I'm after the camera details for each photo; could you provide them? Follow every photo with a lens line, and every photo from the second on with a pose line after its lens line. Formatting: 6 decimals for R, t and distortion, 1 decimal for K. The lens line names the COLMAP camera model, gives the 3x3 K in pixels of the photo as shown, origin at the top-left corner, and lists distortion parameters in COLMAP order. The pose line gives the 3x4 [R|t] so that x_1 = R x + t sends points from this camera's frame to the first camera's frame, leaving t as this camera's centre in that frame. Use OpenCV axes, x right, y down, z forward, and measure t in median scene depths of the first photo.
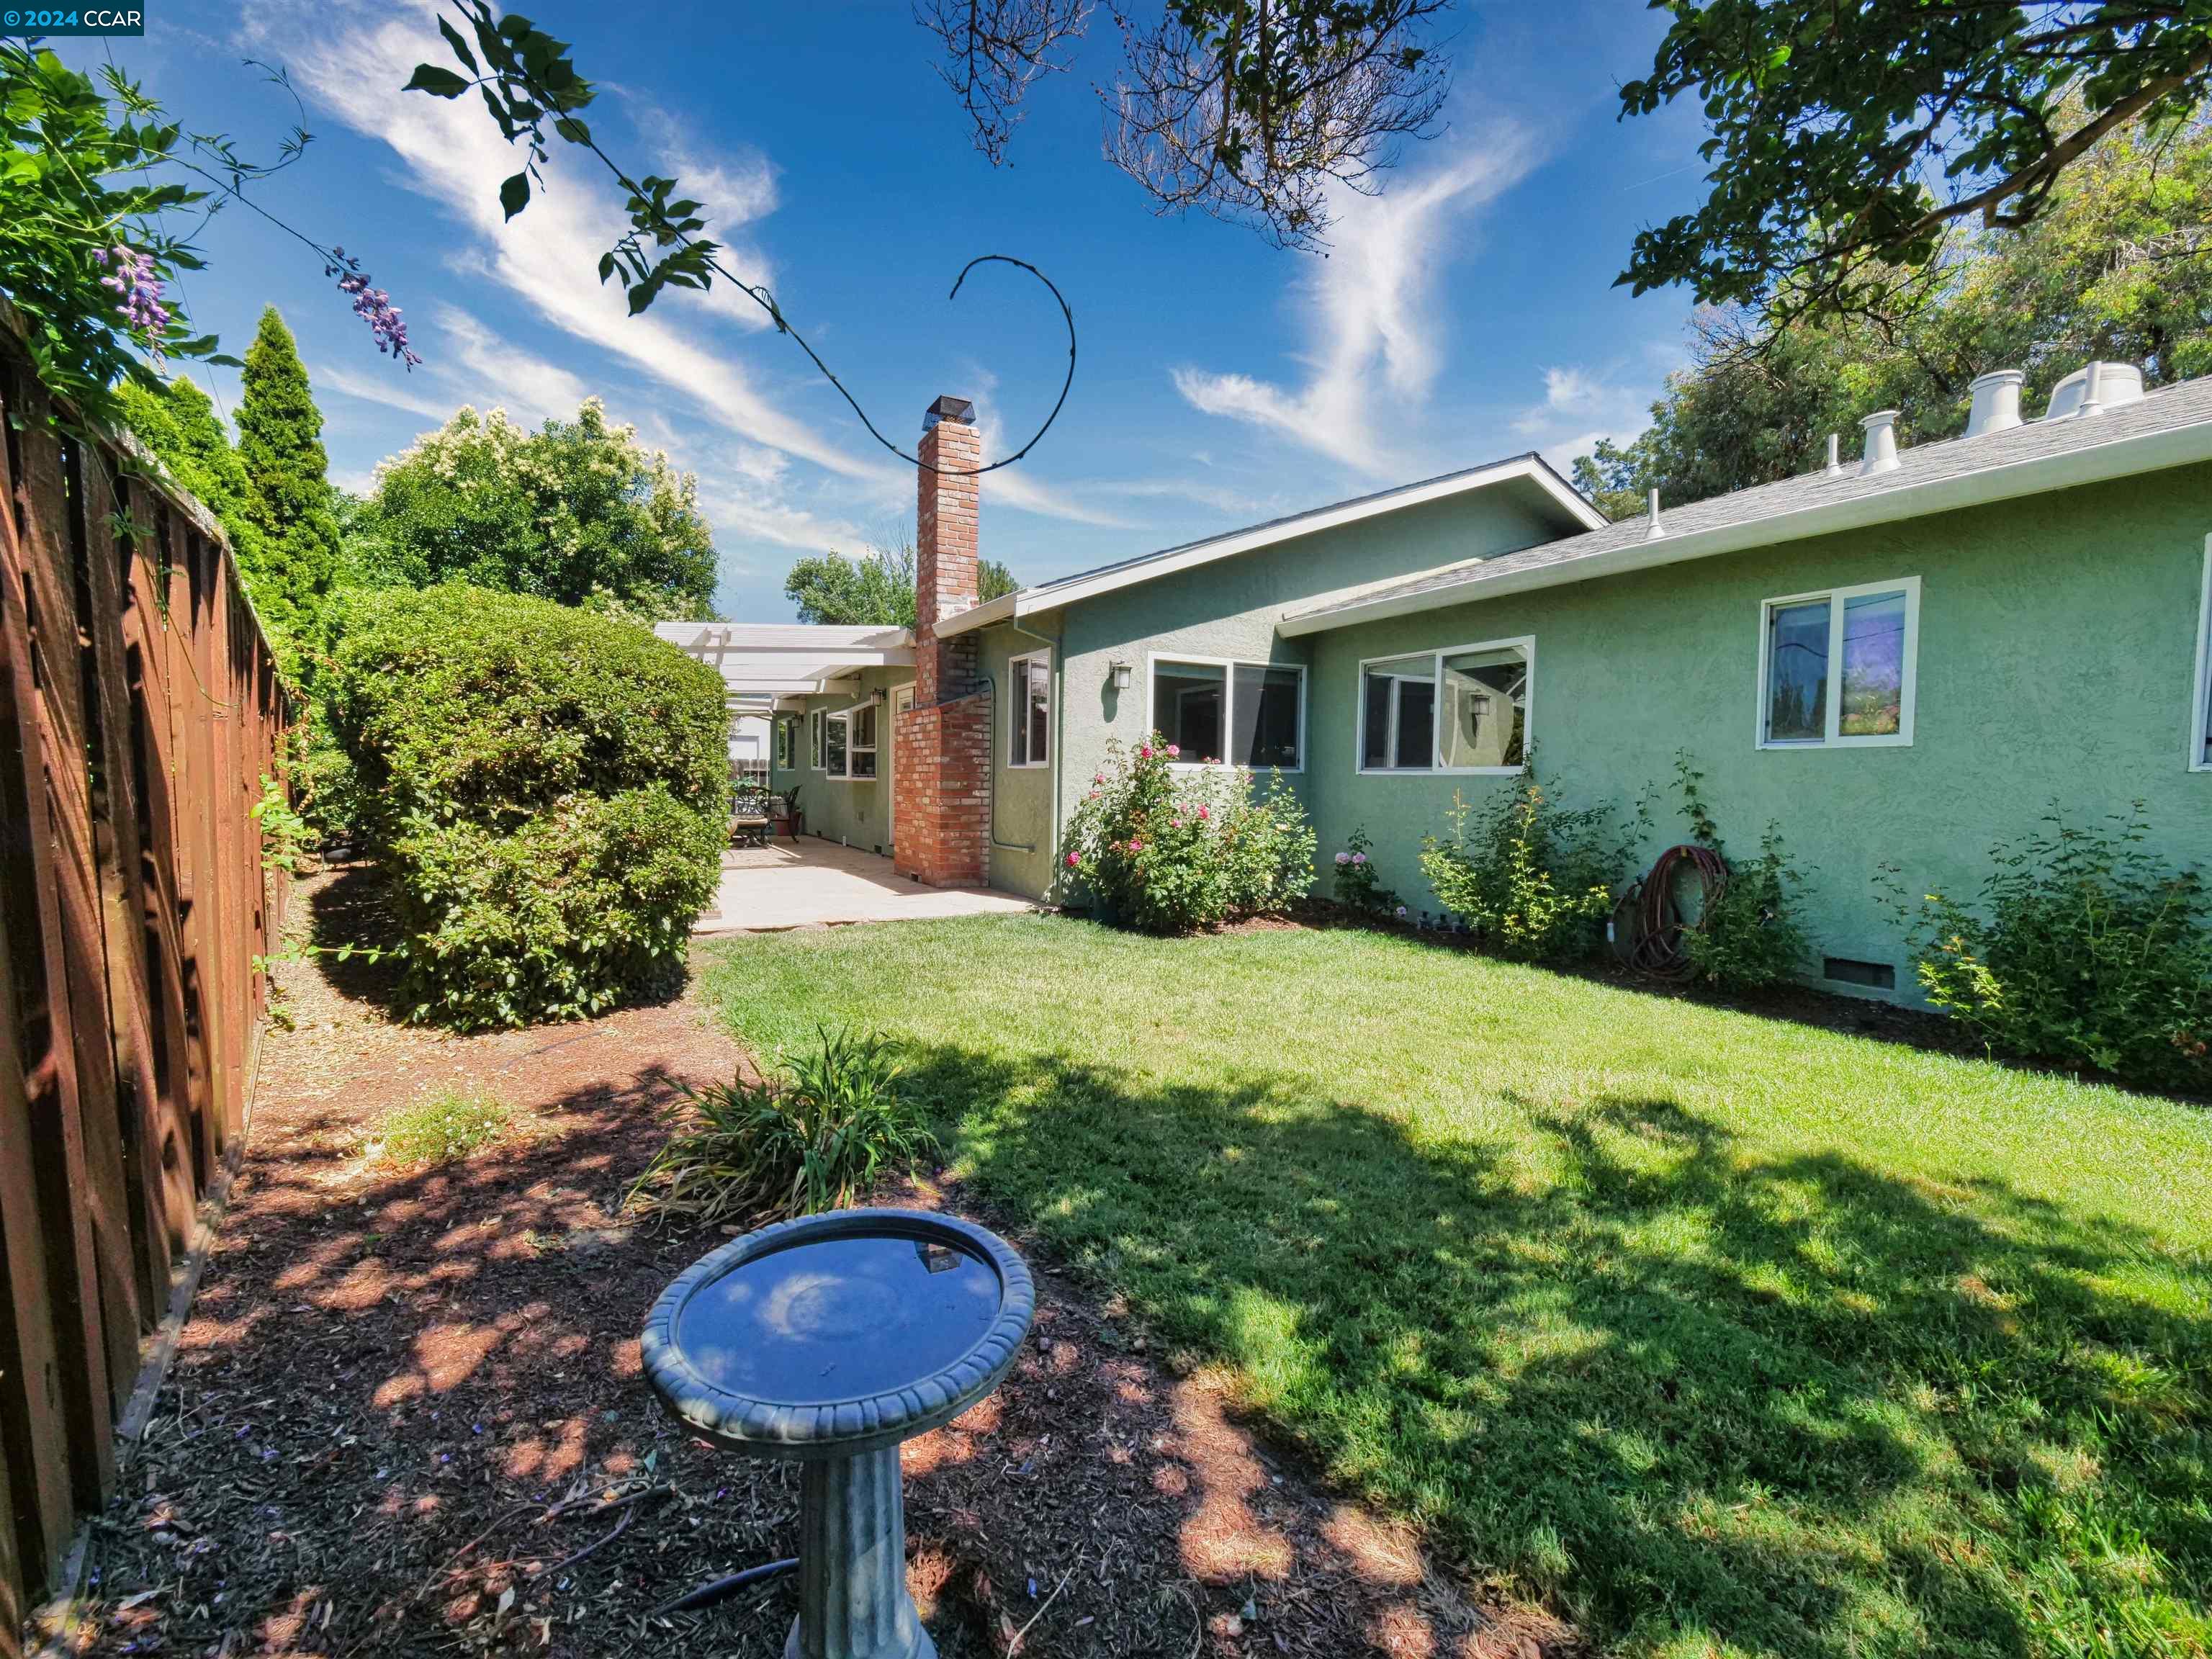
lens RADIAL K [[925.7, 0, 1062.1], [0, 925.7, 830.1], [0, 0, 1]] dist [0.000562, -0.000187]
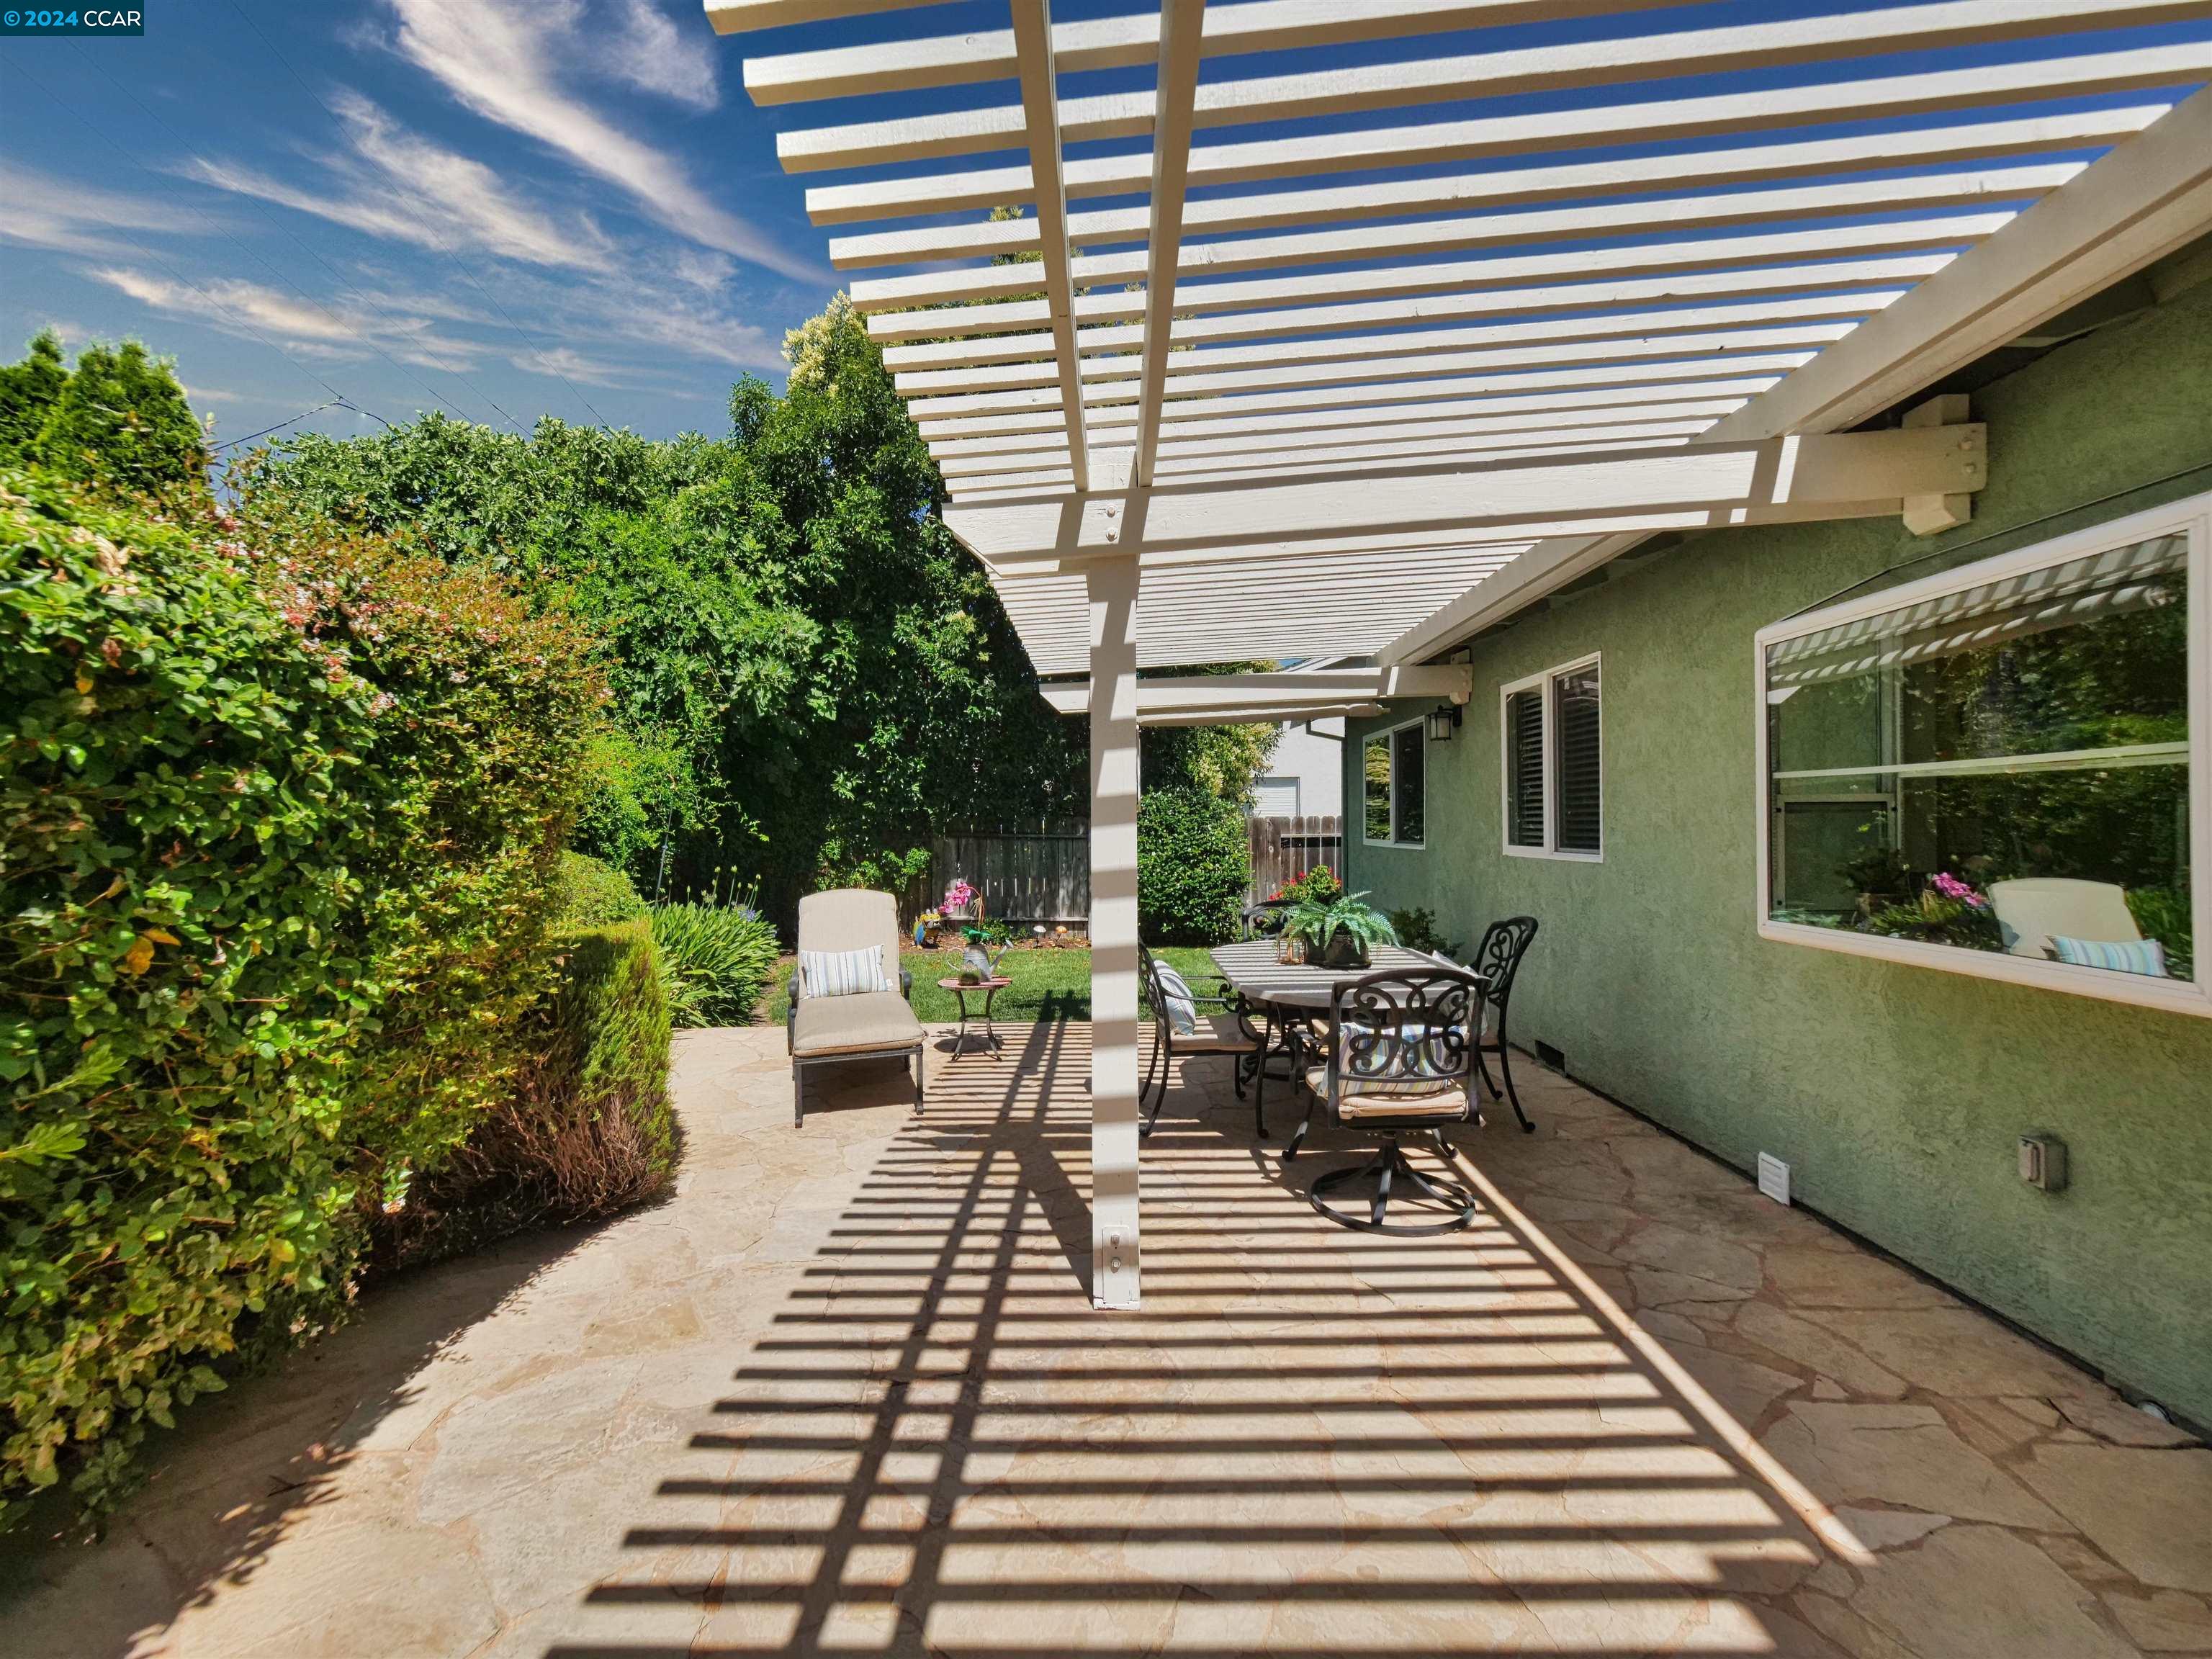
lens RADIAL K [[926.5, 0, 1095.9], [0, 926.5, 829.5], [0, 0, 1]] dist [-0.014160, -0.000184]
pose [[0.879419, -0.021494, -0.475564, -0.482349], [-0.002024, 0.998802, -0.048885, -0.114503], [0.476045, 0.043953, 0.878322, 1.245433]]
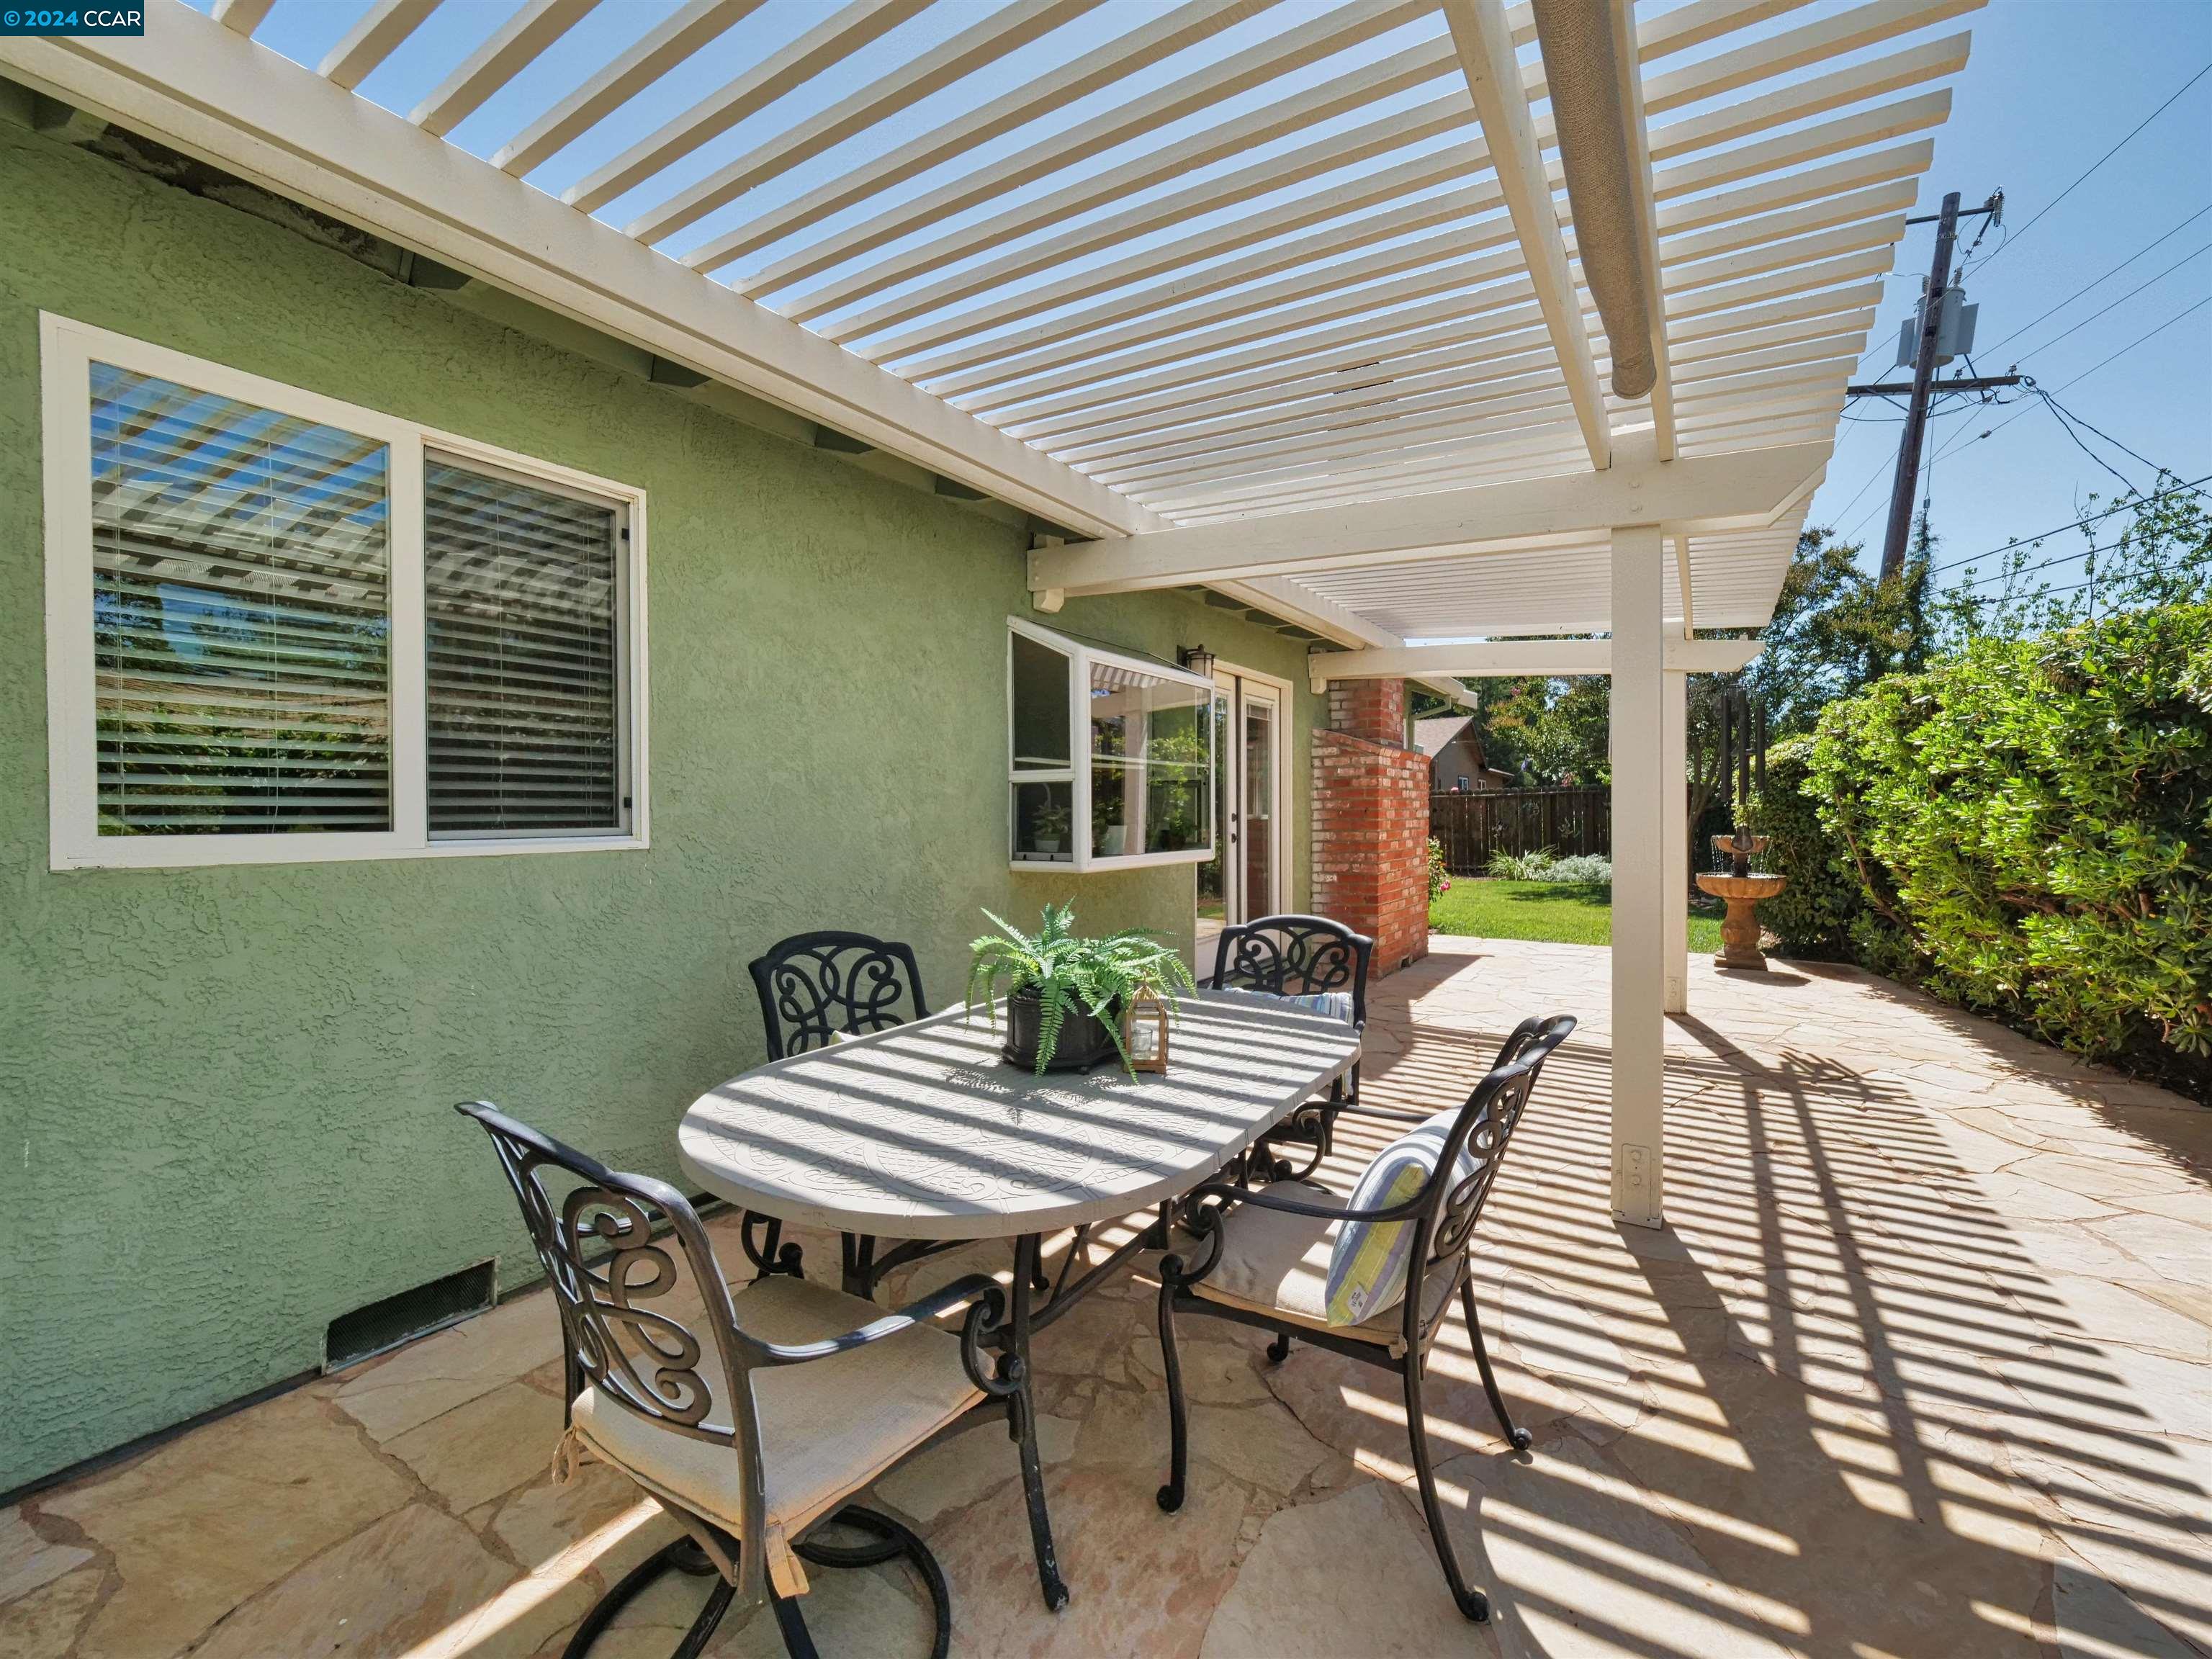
lens RADIAL K [[926.5, 0, 1095.9], [0, 926.5, 829.5], [0, 0, 1]] dist [-0.014160, -0.000184]
pose [[-0.488030, -0.031478, 0.872259, -0.847843], [0.042812, 0.997283, 0.059943, -0.142418], [-0.871776, 0.066598, -0.485357, 1.903864]]
